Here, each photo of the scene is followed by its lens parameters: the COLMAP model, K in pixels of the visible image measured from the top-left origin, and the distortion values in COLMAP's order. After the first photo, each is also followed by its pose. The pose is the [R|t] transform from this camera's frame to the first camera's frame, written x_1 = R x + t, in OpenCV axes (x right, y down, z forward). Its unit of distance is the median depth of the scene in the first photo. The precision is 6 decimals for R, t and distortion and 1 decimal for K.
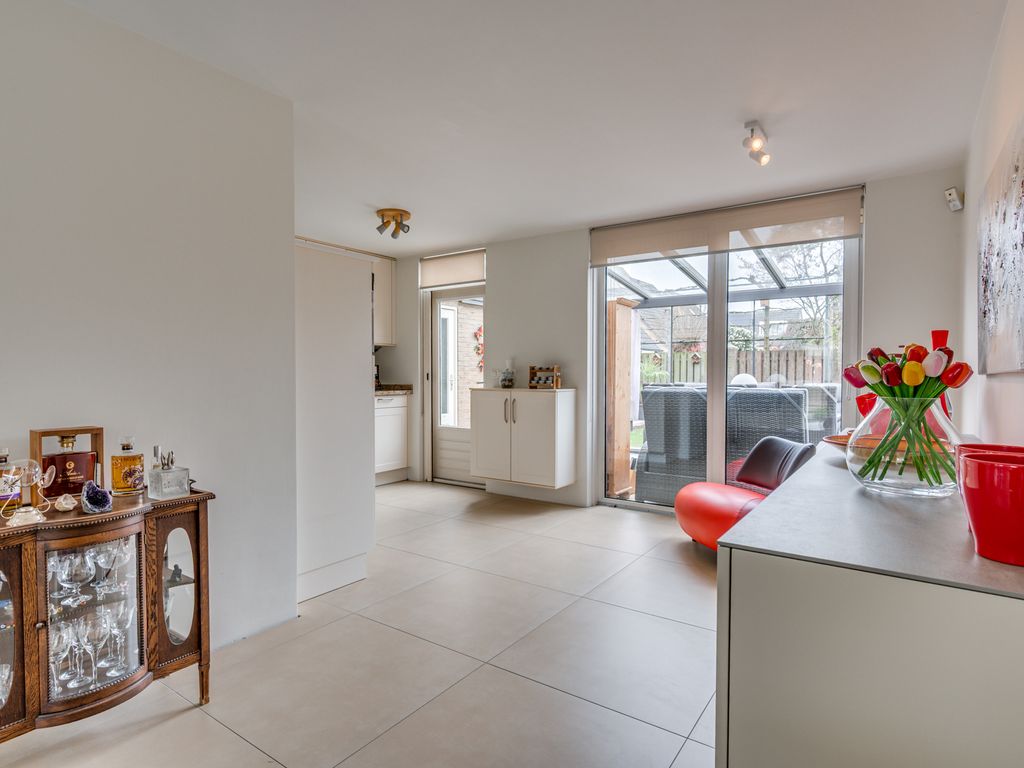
lens RADIAL K [[547.5, 0, 512.0], [0, 547.5, 384.0], [0, 0, 1]] dist [-0.040154, 0.000049]
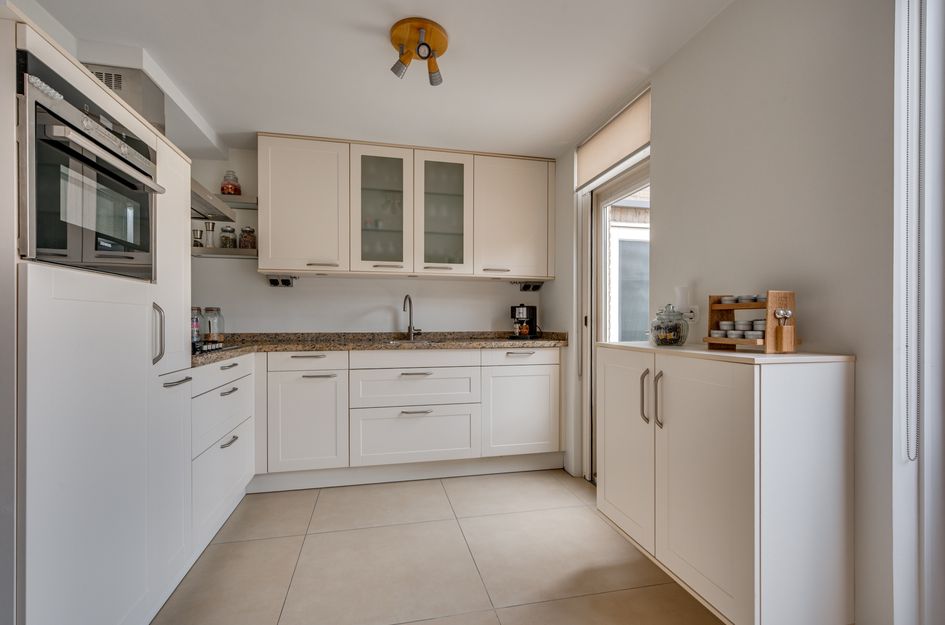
lens RADIAL K [[434.8, 0, 473.1], [0, 434.8, 320.7], [0, 0, 1]] dist [0.033836, 0.000077]
pose [[0.735462, 0.003462, -0.677557, 0.127552], [-0.016914, 0.999769, -0.013252, -0.005926], [0.677354, 0.021207, 0.735351, 0.629356]]
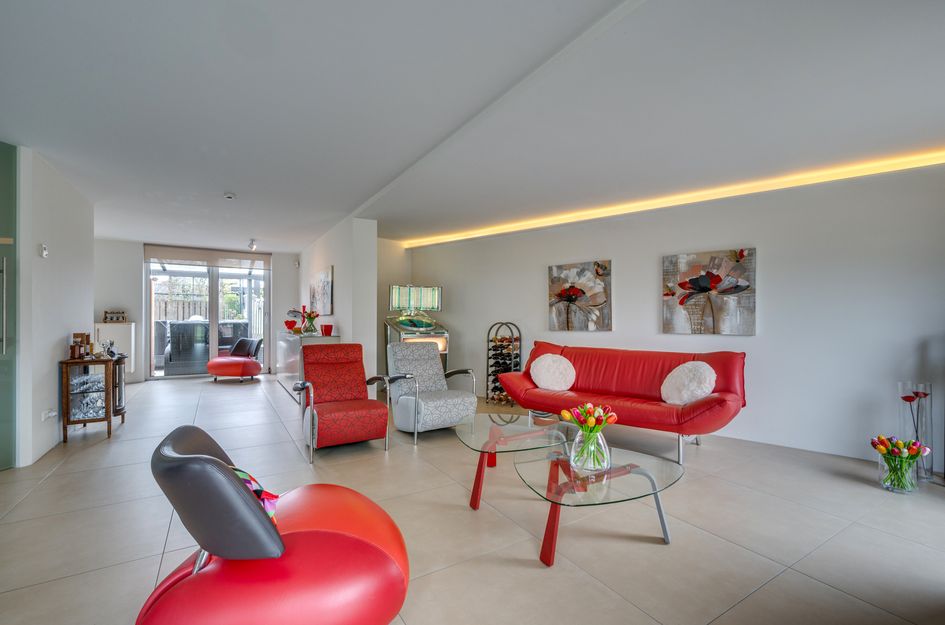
lens RADIAL K [[434.8, 0, 473.1], [0, 434.8, 320.7], [0, 0, 1]] dist [0.033836, 0.000077]
pose [[0.395384, -0.009017, 0.918472, -0.874075], [0.015176, 0.999879, 0.003284, 0.015220], [-0.918390, 0.012641, 0.395473, -0.761561]]
